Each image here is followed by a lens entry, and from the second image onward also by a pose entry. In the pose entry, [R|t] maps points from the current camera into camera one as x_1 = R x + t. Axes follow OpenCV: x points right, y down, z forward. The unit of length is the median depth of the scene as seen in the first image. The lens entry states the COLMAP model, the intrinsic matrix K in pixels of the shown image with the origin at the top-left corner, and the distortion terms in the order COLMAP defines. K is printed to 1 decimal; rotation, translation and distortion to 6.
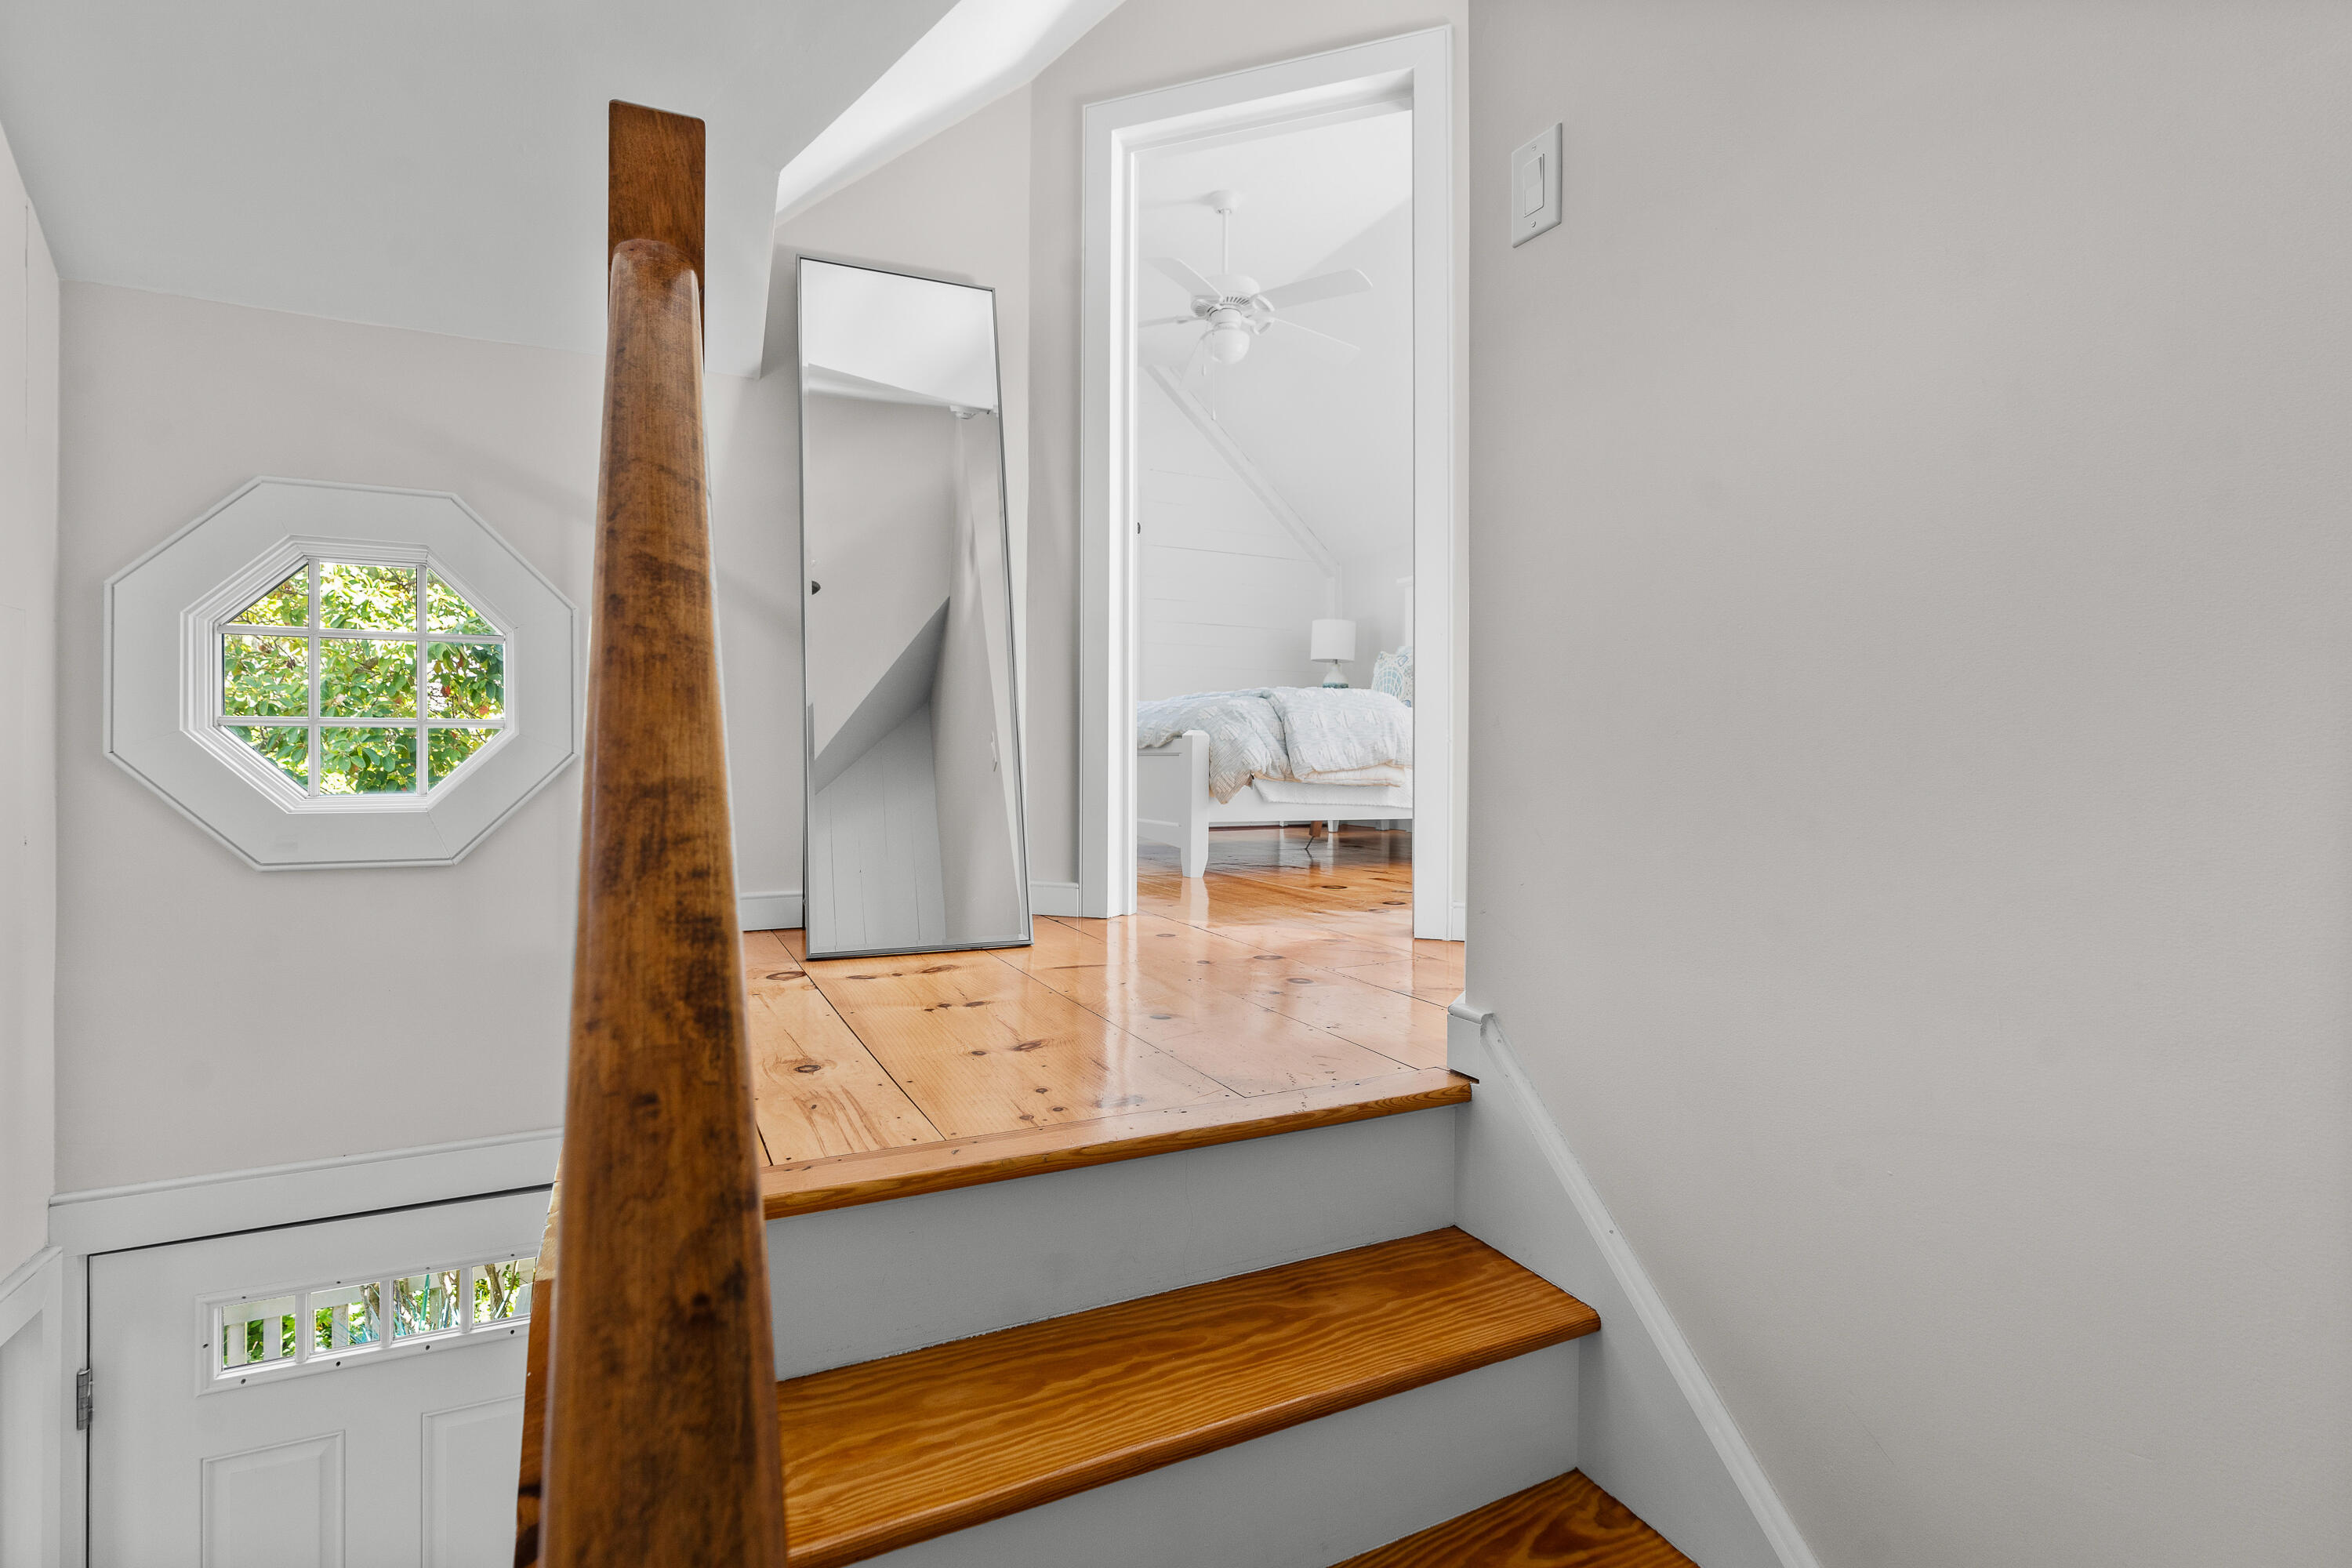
lens RADIAL K [[1079.6, 0, 1183.3], [0, 1079.6, 730.2], [0, 0, 1]] dist [-0.003585, 0.000541]
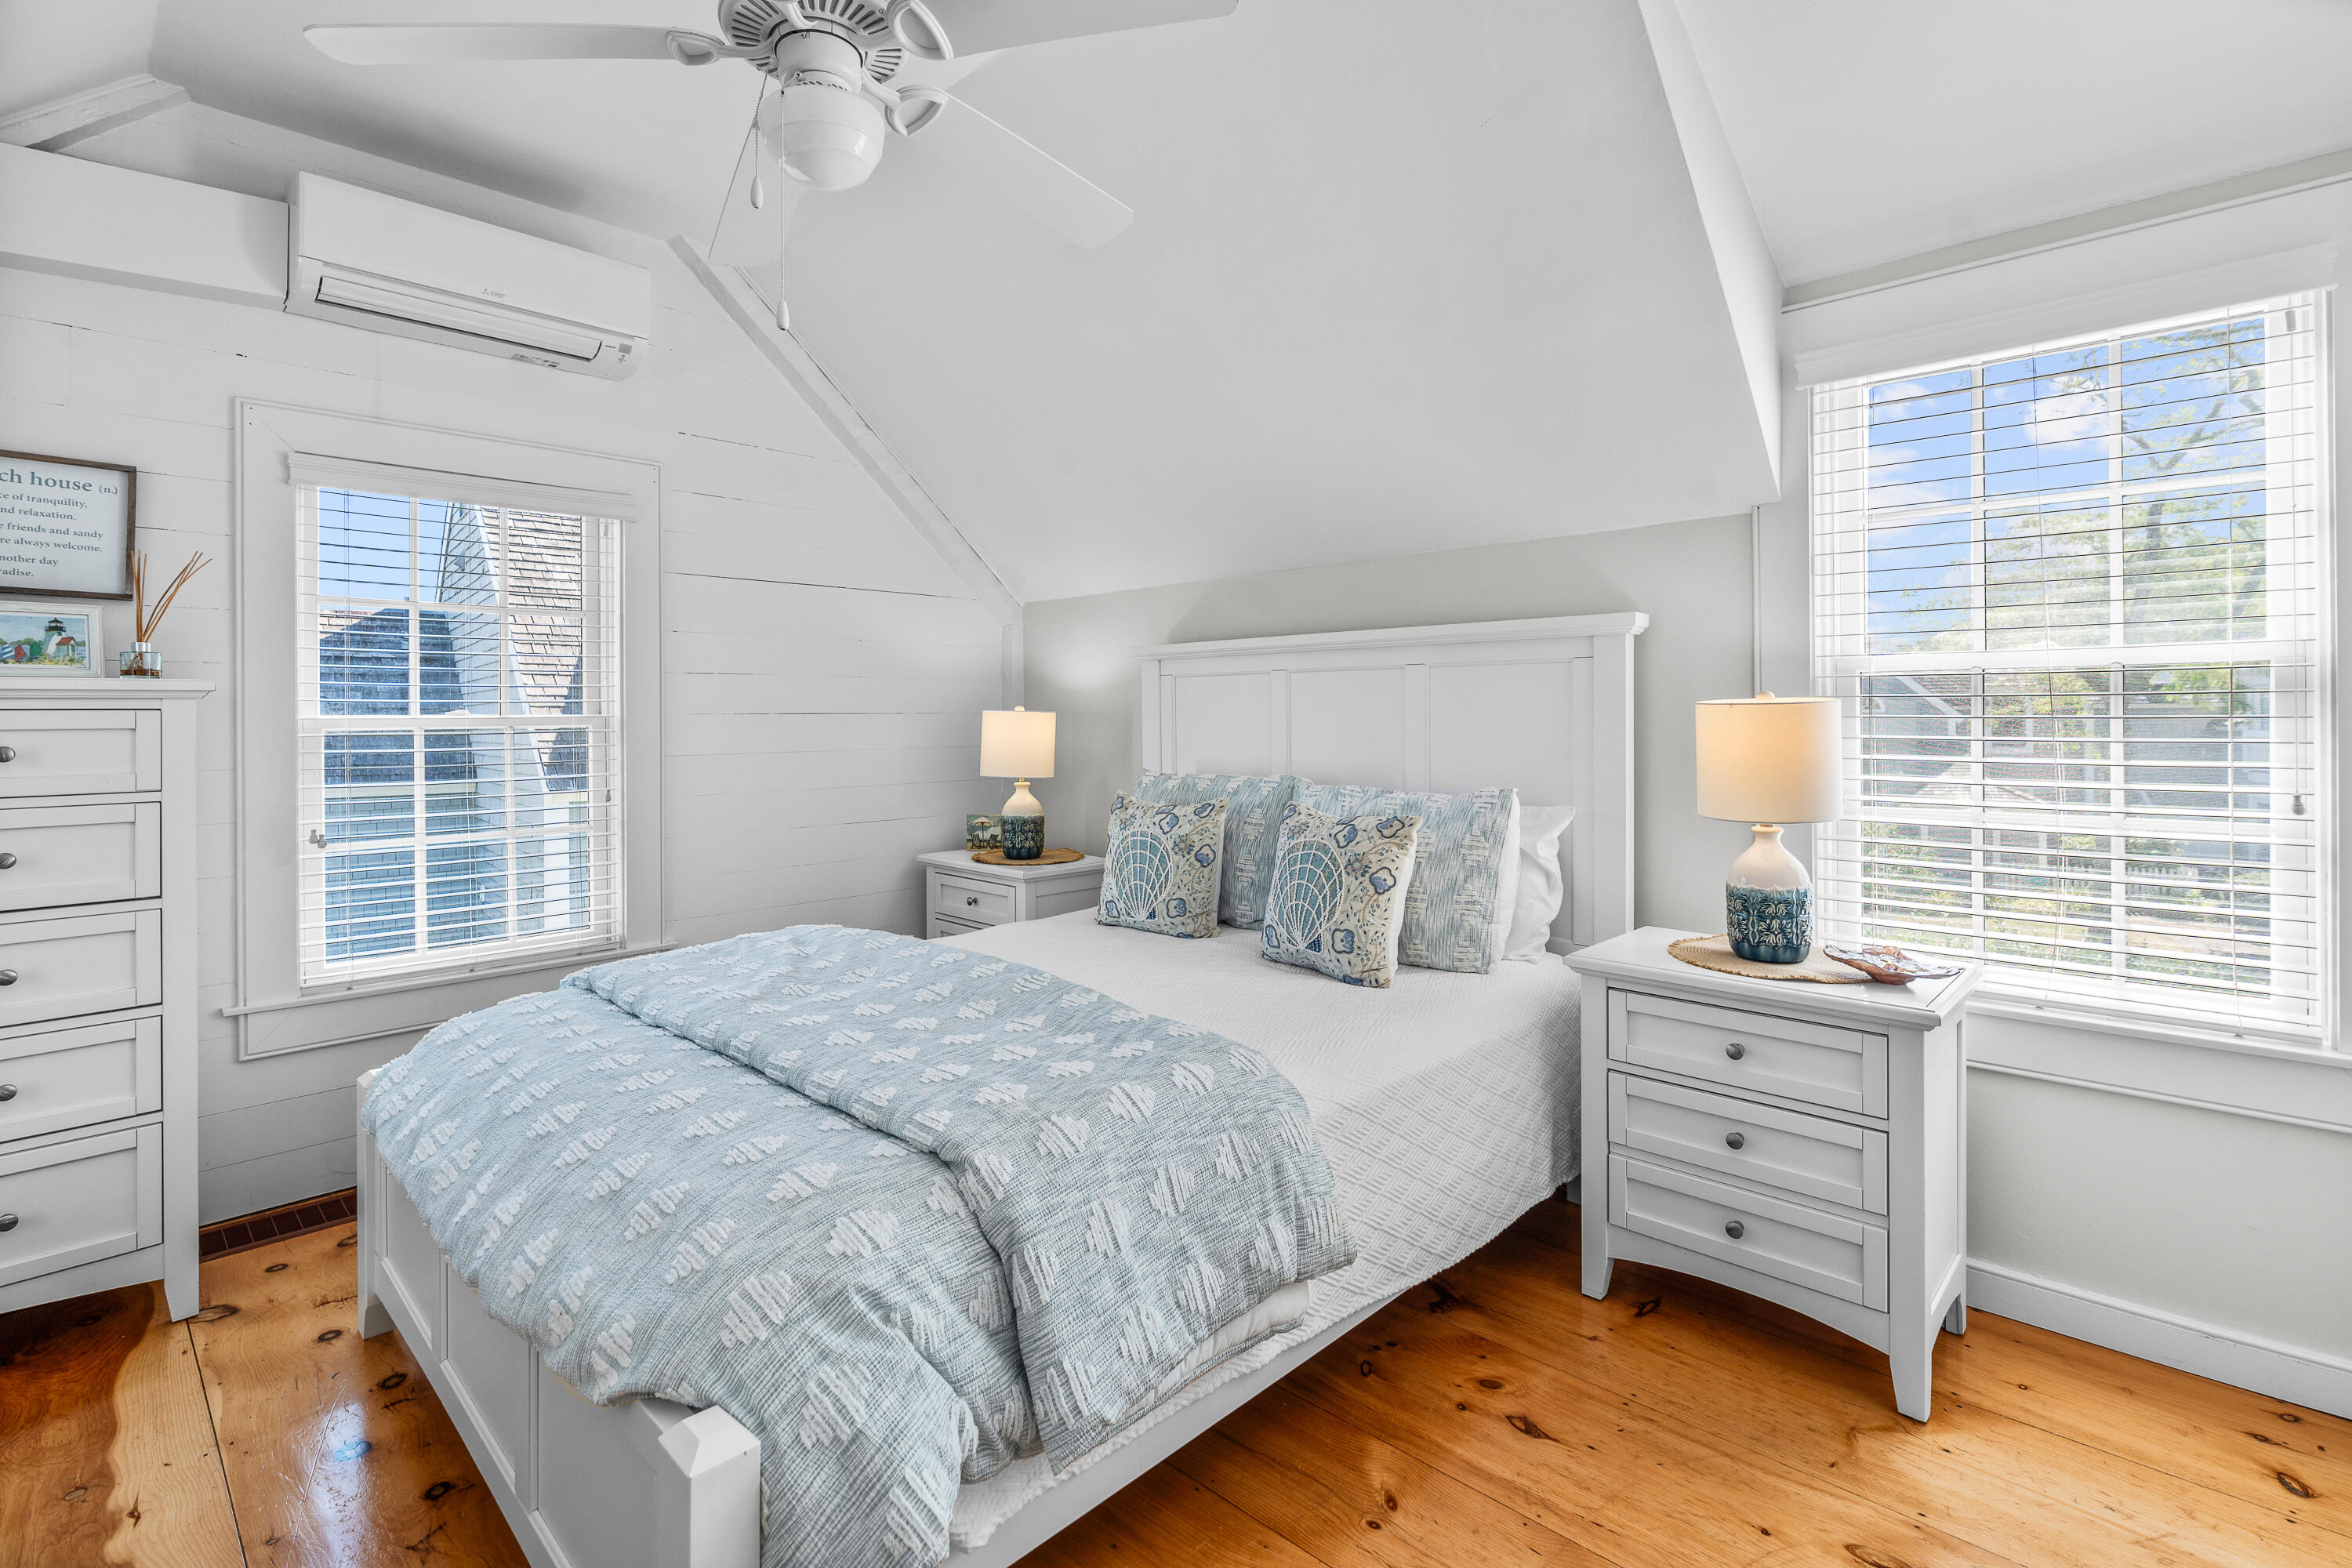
lens RADIAL K [[1097.9, 0, 1177.1], [0, 1097.9, 710.4], [0, 0, 1]] dist [-0.002858, -0.000816]
pose [[0.942769, -0.007109, 0.333371, 0.031003], [0.003894, 0.999939, 0.010311, -0.175972], [-0.333424, -0.008423, 0.942739, 0.659990]]
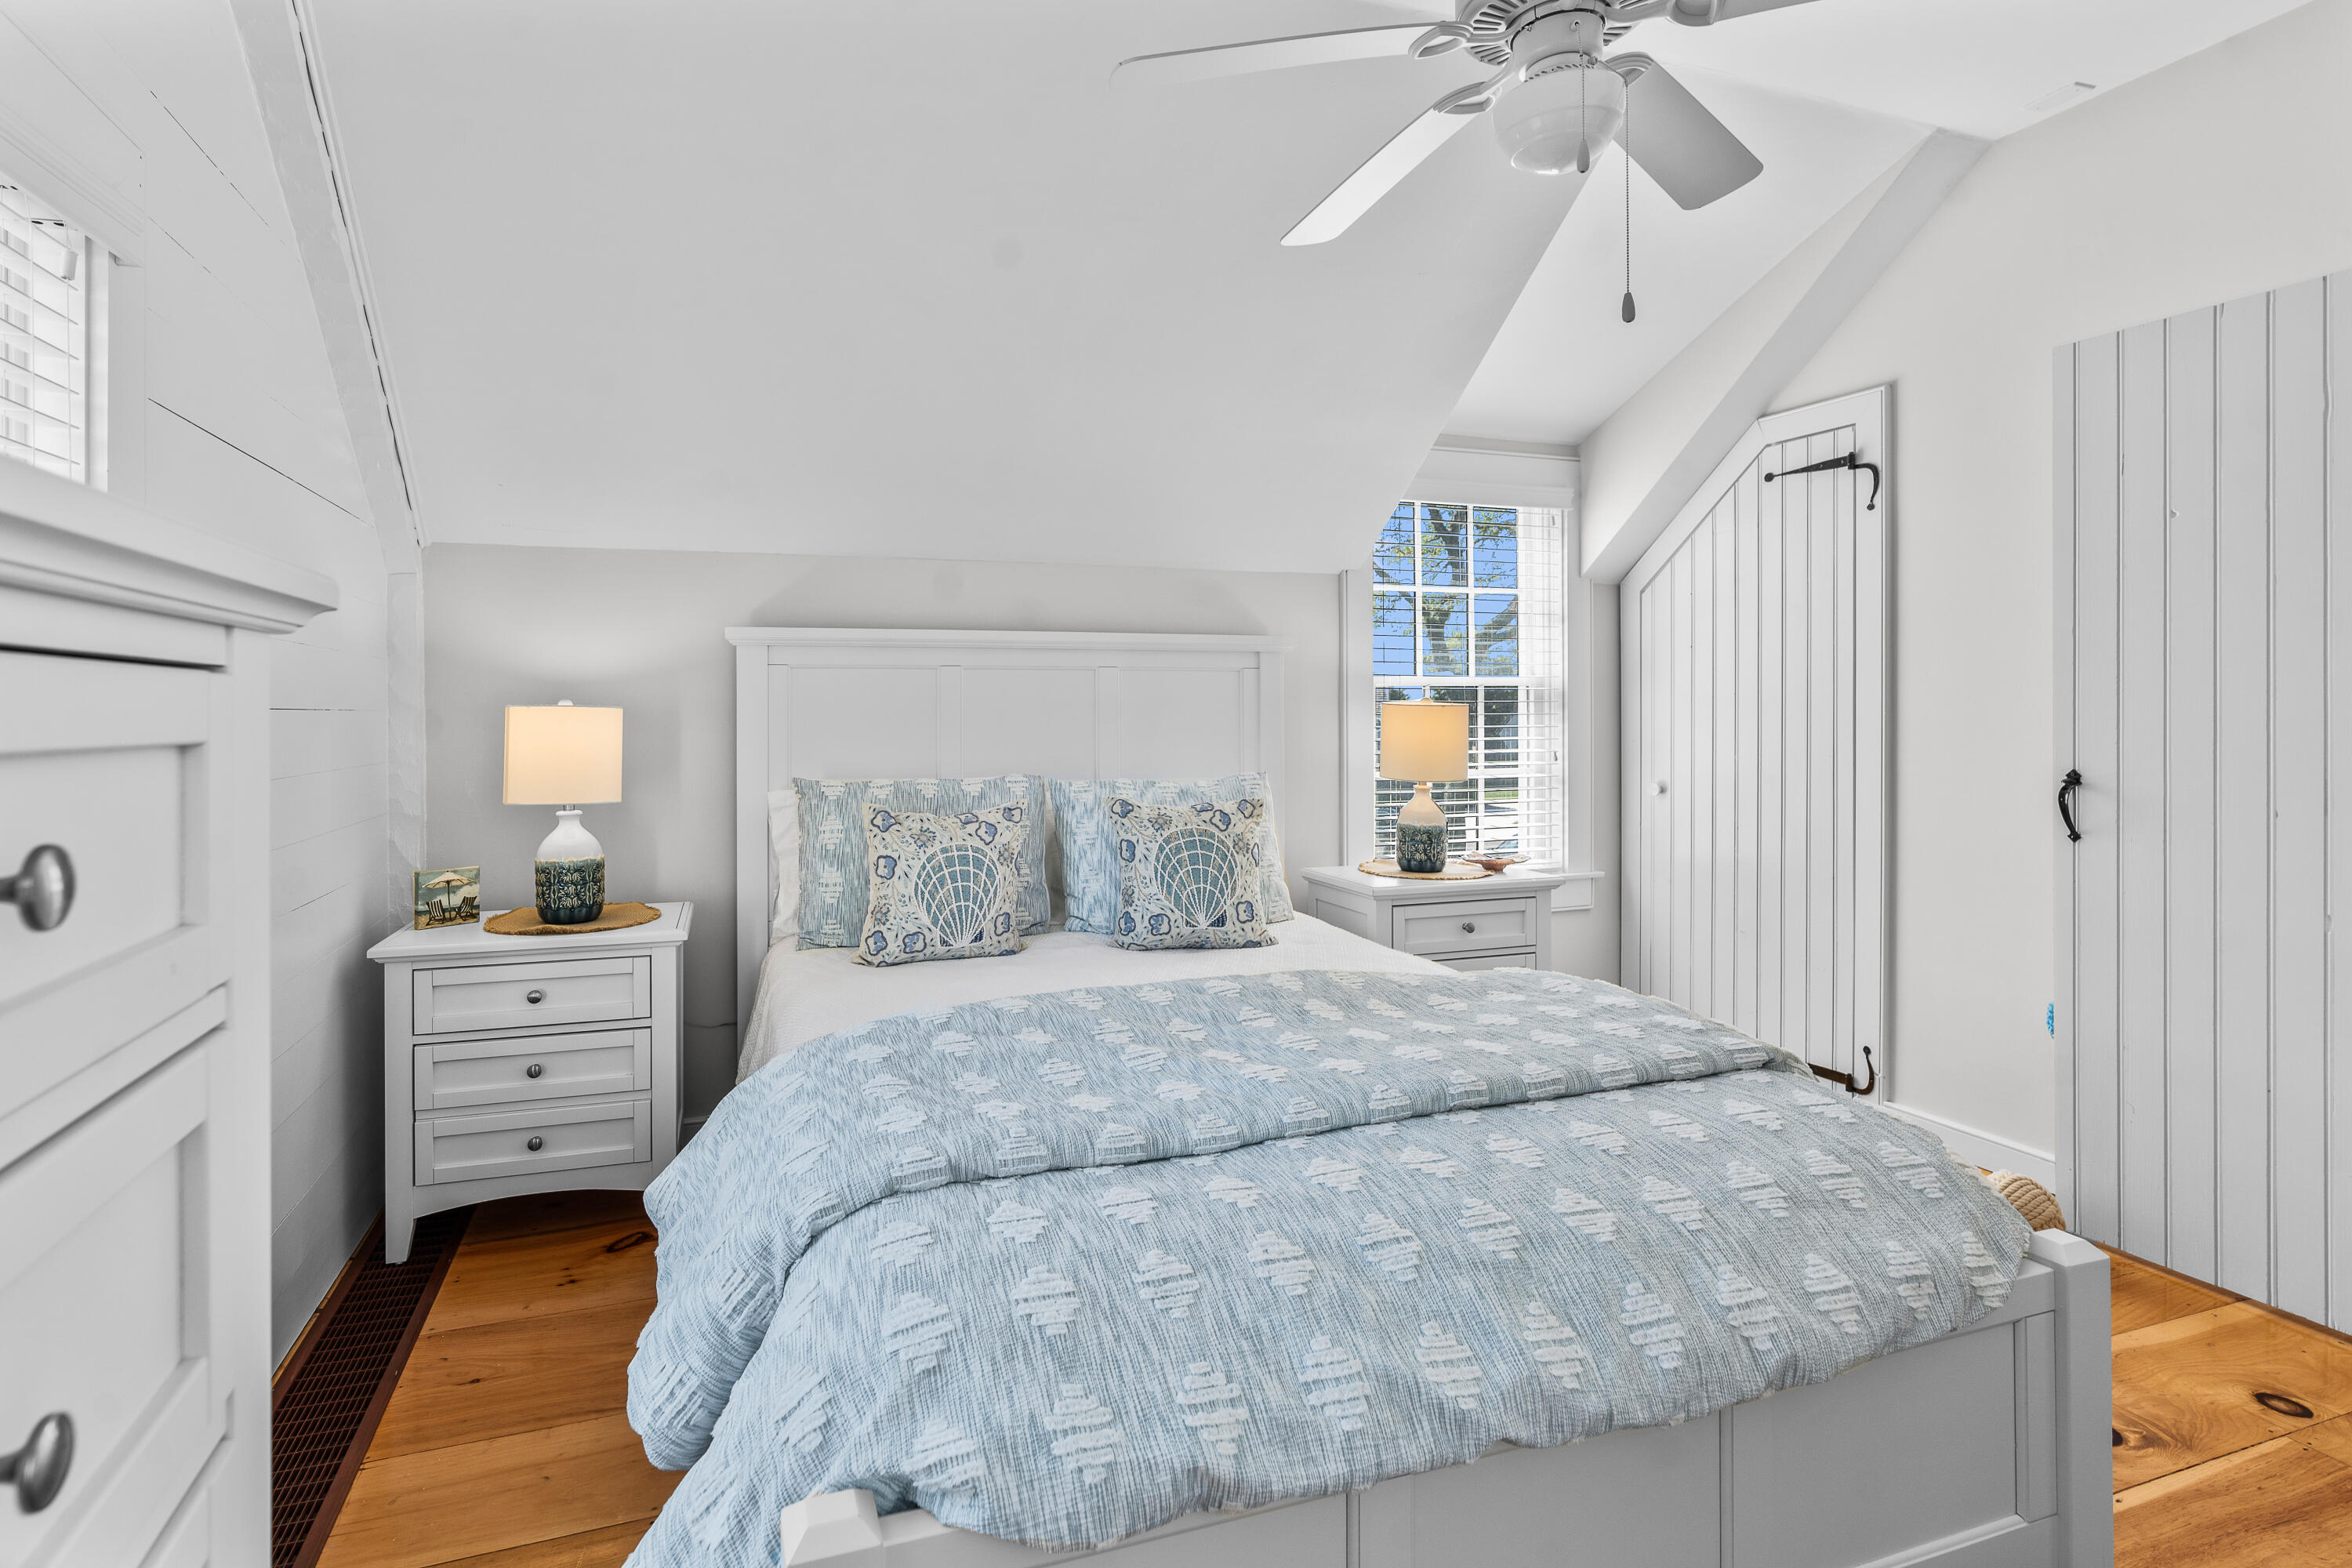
lens RADIAL K [[1054.6, 0, 1177.6], [0, 1054.6, 735.0], [0, 0, 1]] dist [-0.004323, 0.000191]
pose [[0.154246, -0.025727, 0.987697, -0.355324], [-0.009134, 0.999581, 0.027463, -0.169791], [-0.987990, -0.013258, 0.153946, 1.167106]]
